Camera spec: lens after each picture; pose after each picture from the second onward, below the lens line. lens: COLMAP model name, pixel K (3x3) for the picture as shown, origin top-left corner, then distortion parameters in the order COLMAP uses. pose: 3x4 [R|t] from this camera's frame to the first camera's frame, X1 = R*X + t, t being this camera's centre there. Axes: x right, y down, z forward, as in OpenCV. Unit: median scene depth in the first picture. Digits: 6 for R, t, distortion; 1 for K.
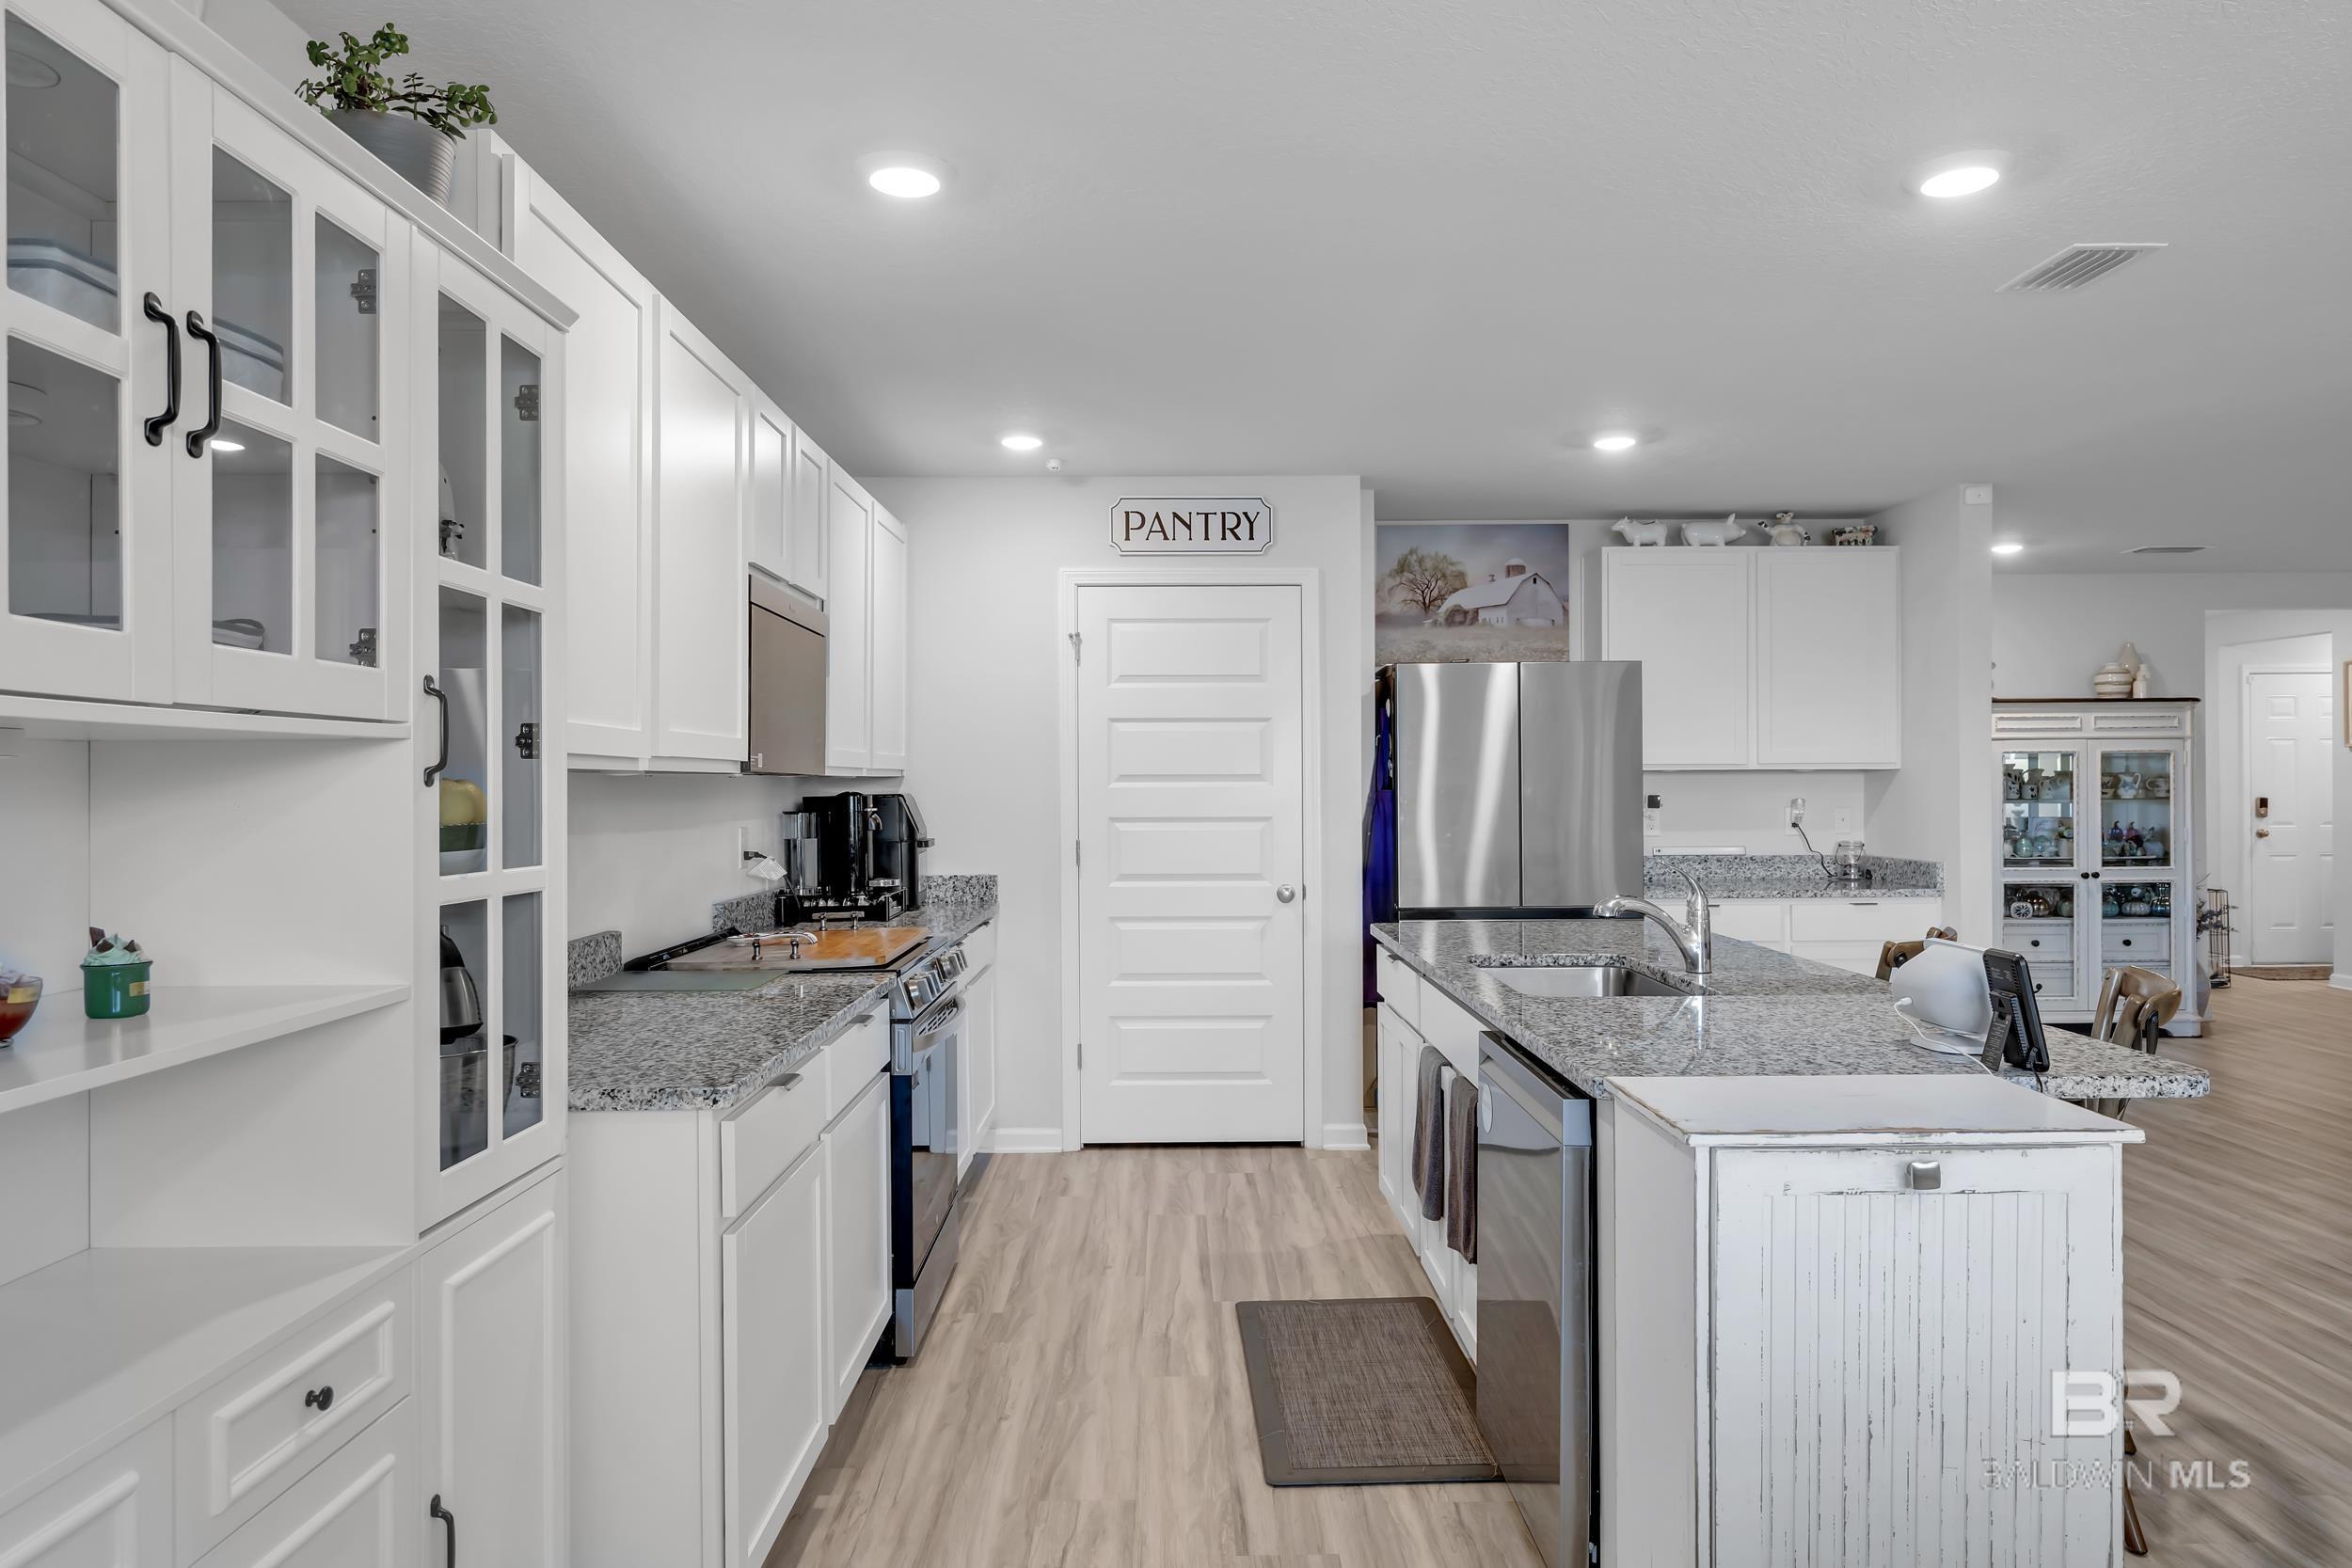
lens RADIAL K [[1455.8, 0, 1189.6], [0, 1455.8, 781.9], [0, 0, 1]] dist [0.000104, 0.000647]
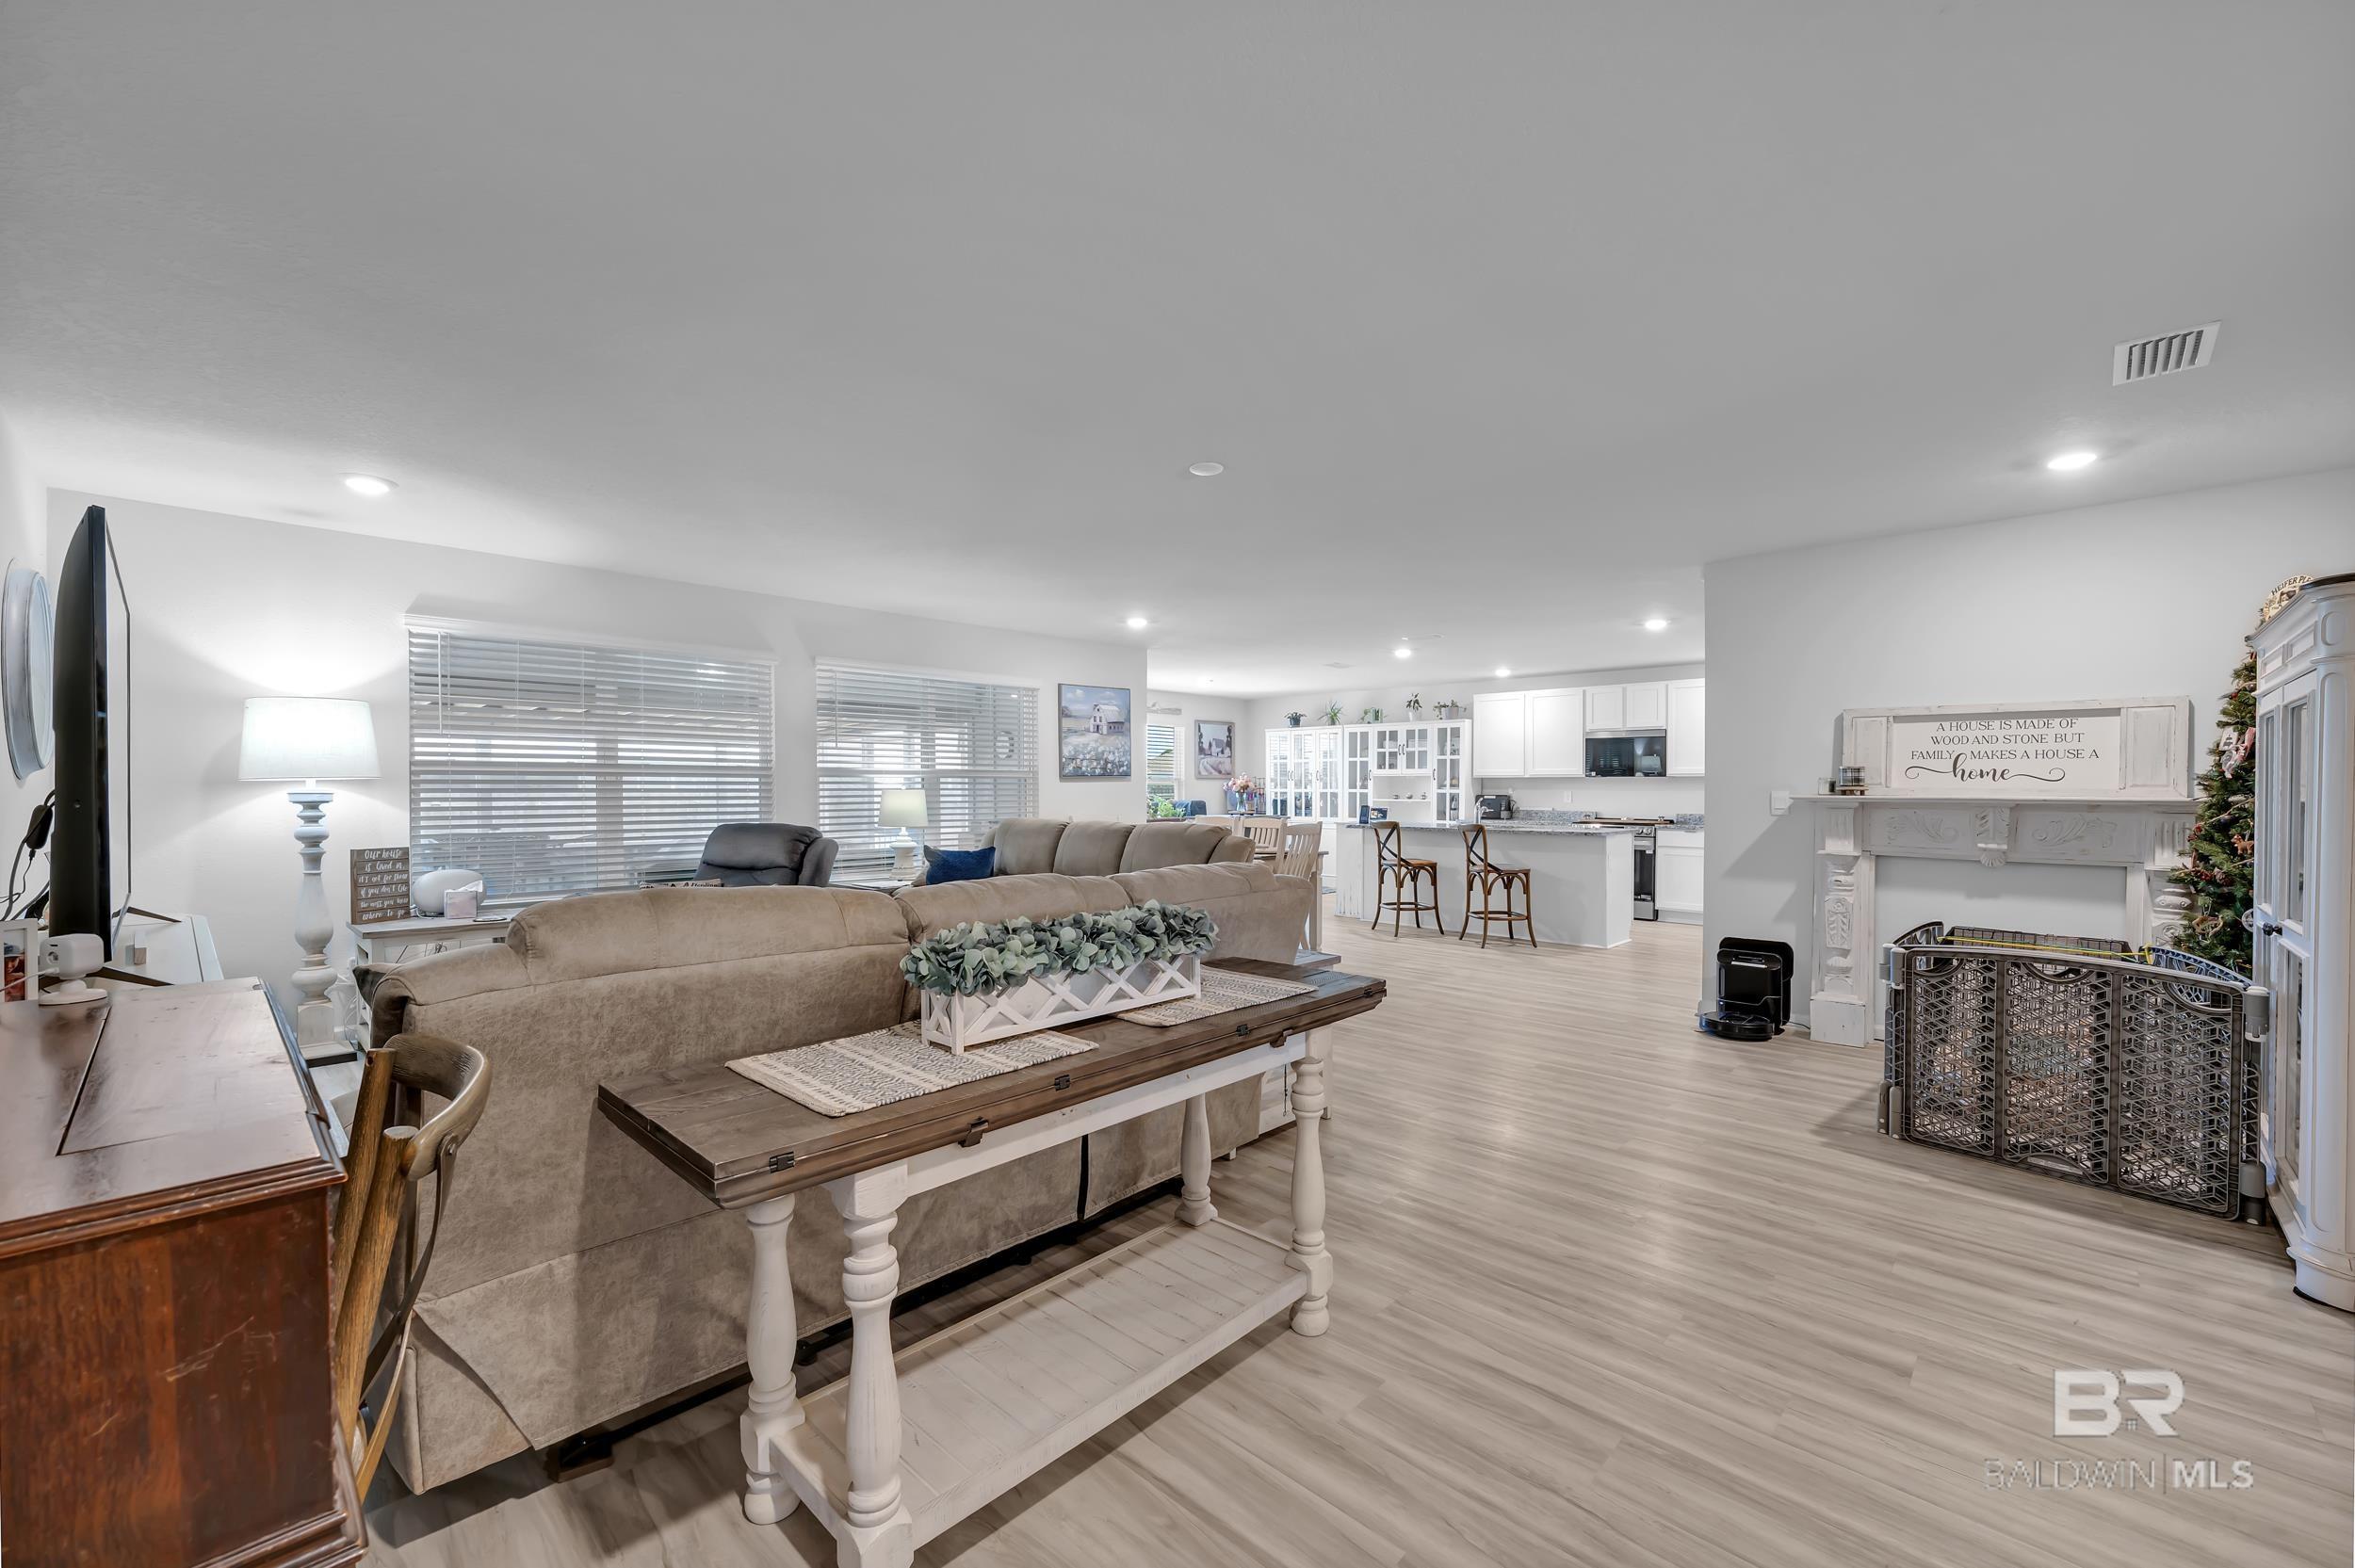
lens RADIAL K [[938.5, 0, 1188.6], [0, 938.5, 786.6], [0, 0, 1]] dist [-0.002908, 0.000087]
pose [[-0.697338, 0.001398, -0.716741, 1.631302], [0.001045, 0.999999, 0.000935, 0.012122], [0.716742, -0.000097, -0.697339, 1.335428]]
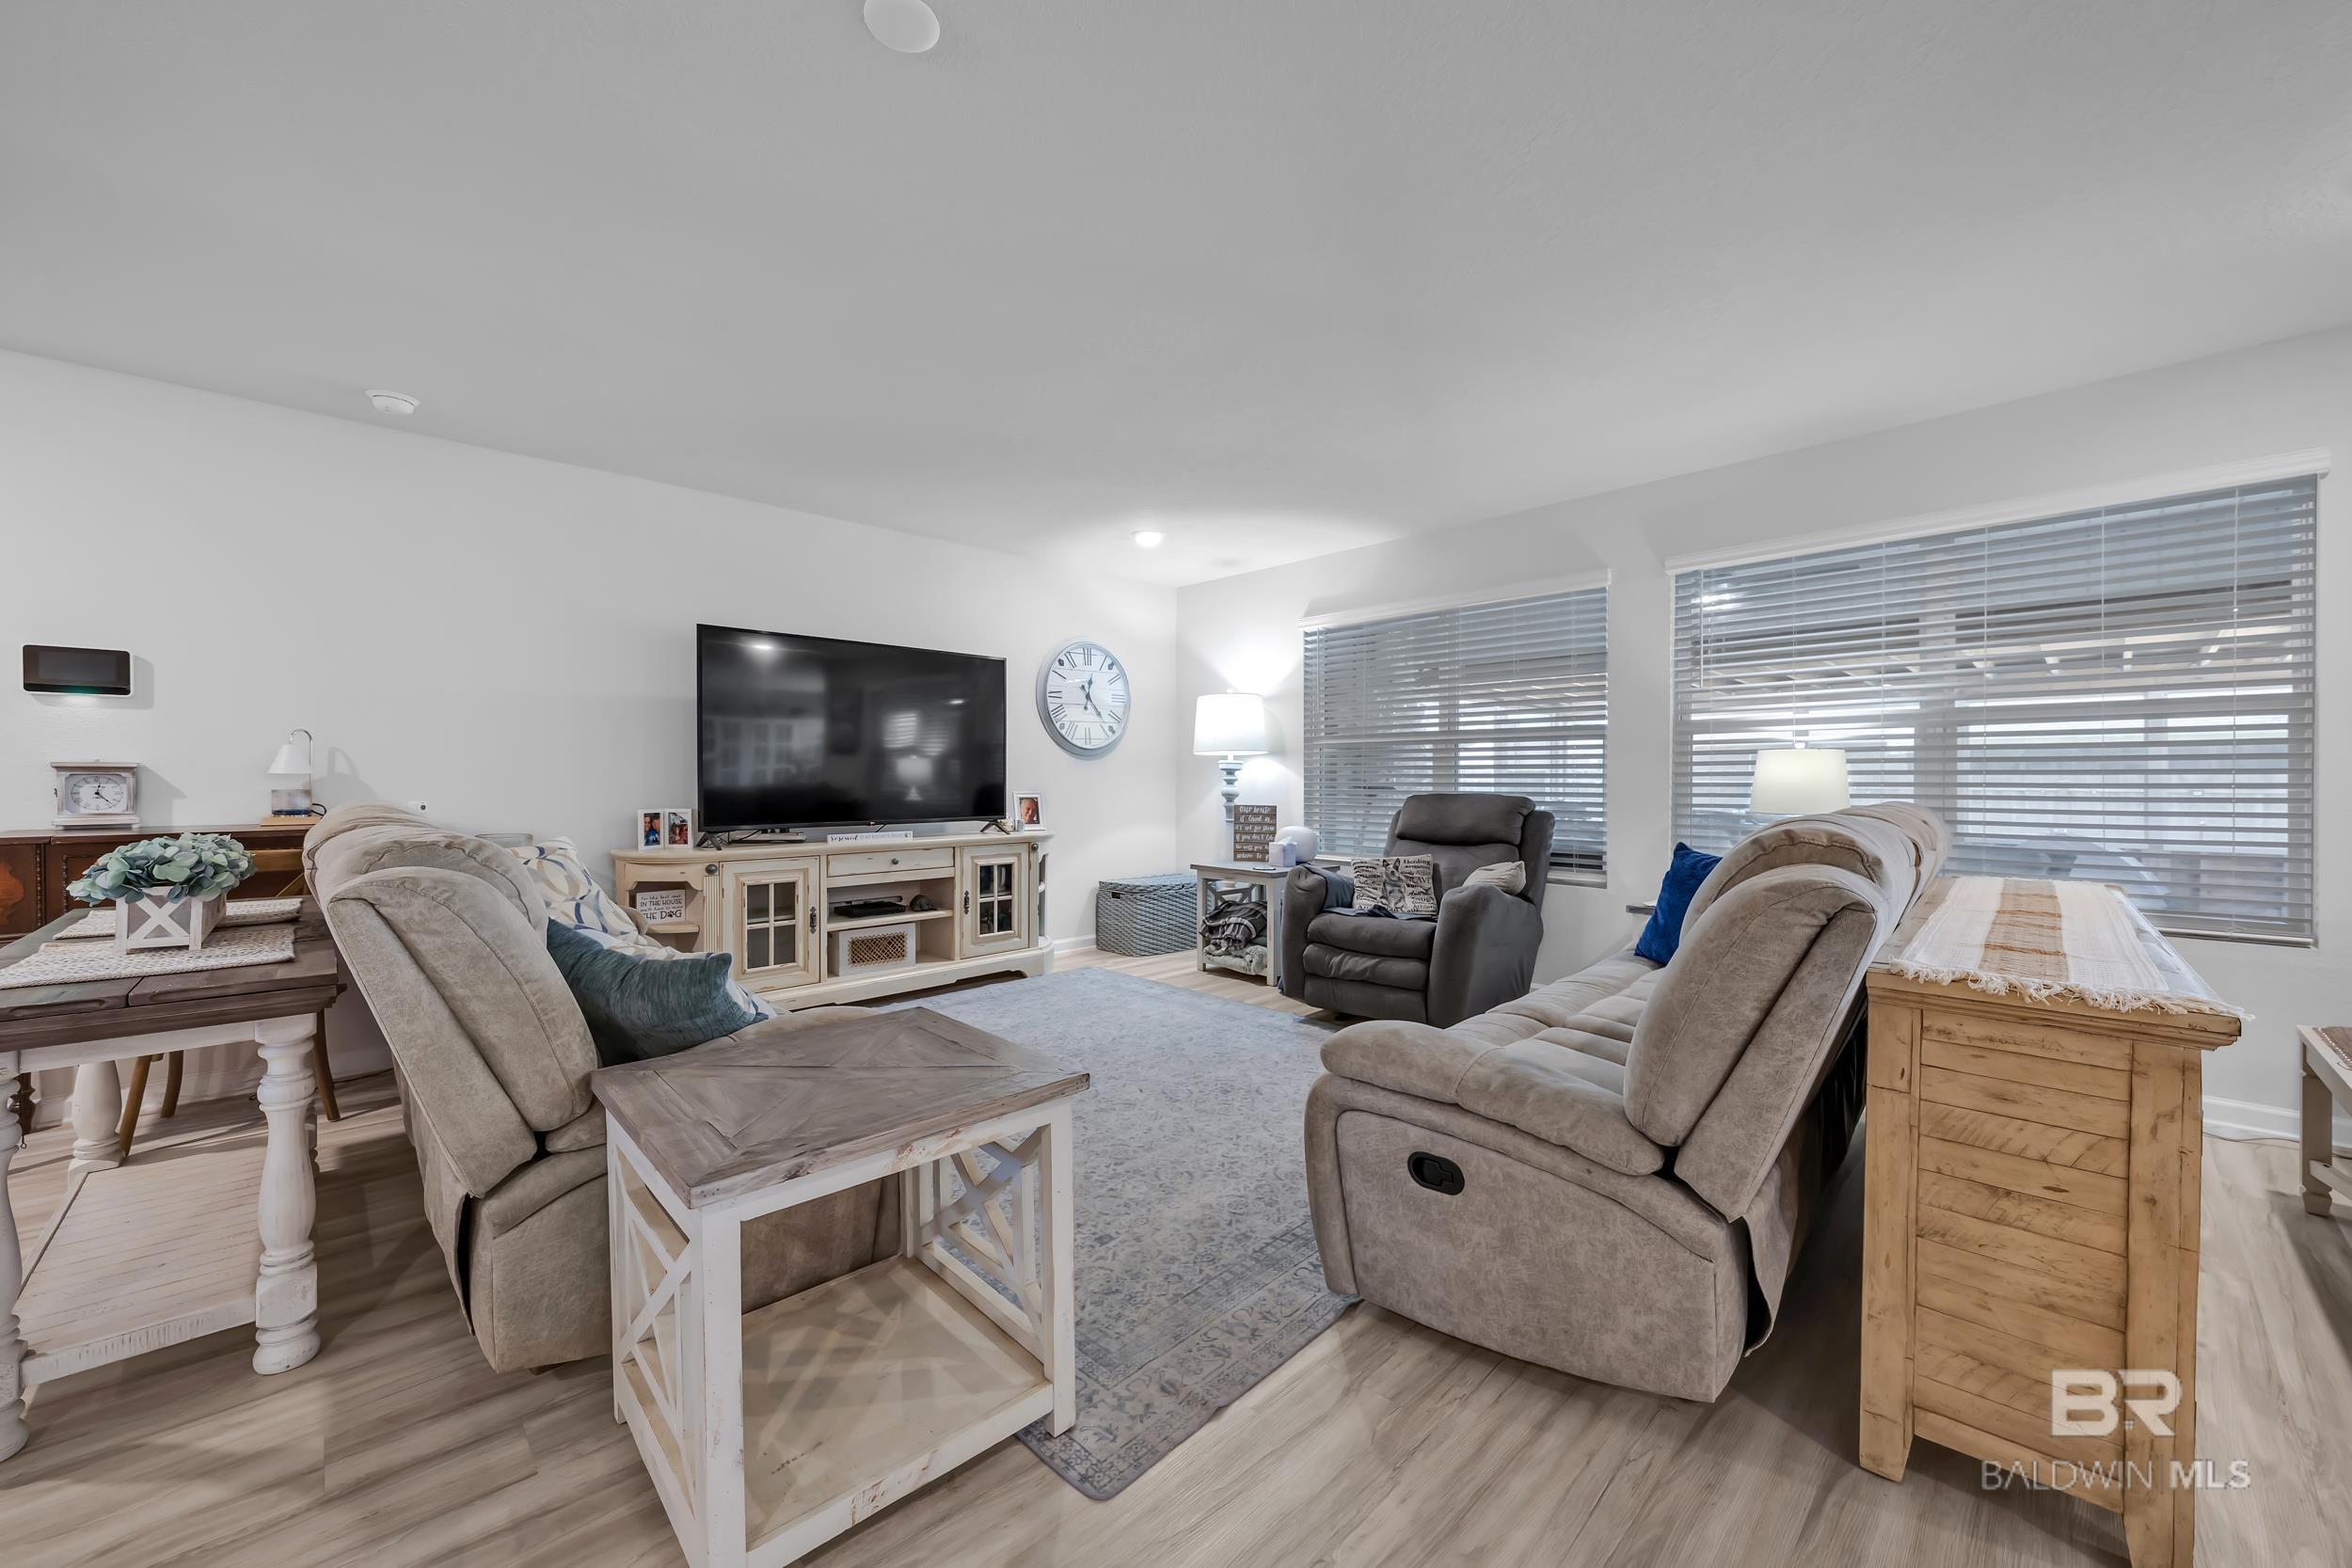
lens RADIAL K [[884.8, 0, 1180.8], [0, 884.8, 795.8], [0, 0, 1]] dist [0.002138, 0.000180]
pose [[-0.685023, -0.009589, 0.728459, 0.859992], [0.004296, 0.999843, 0.017201, 0.037772], [-0.728509, 0.014913, -0.684874, 1.007574]]
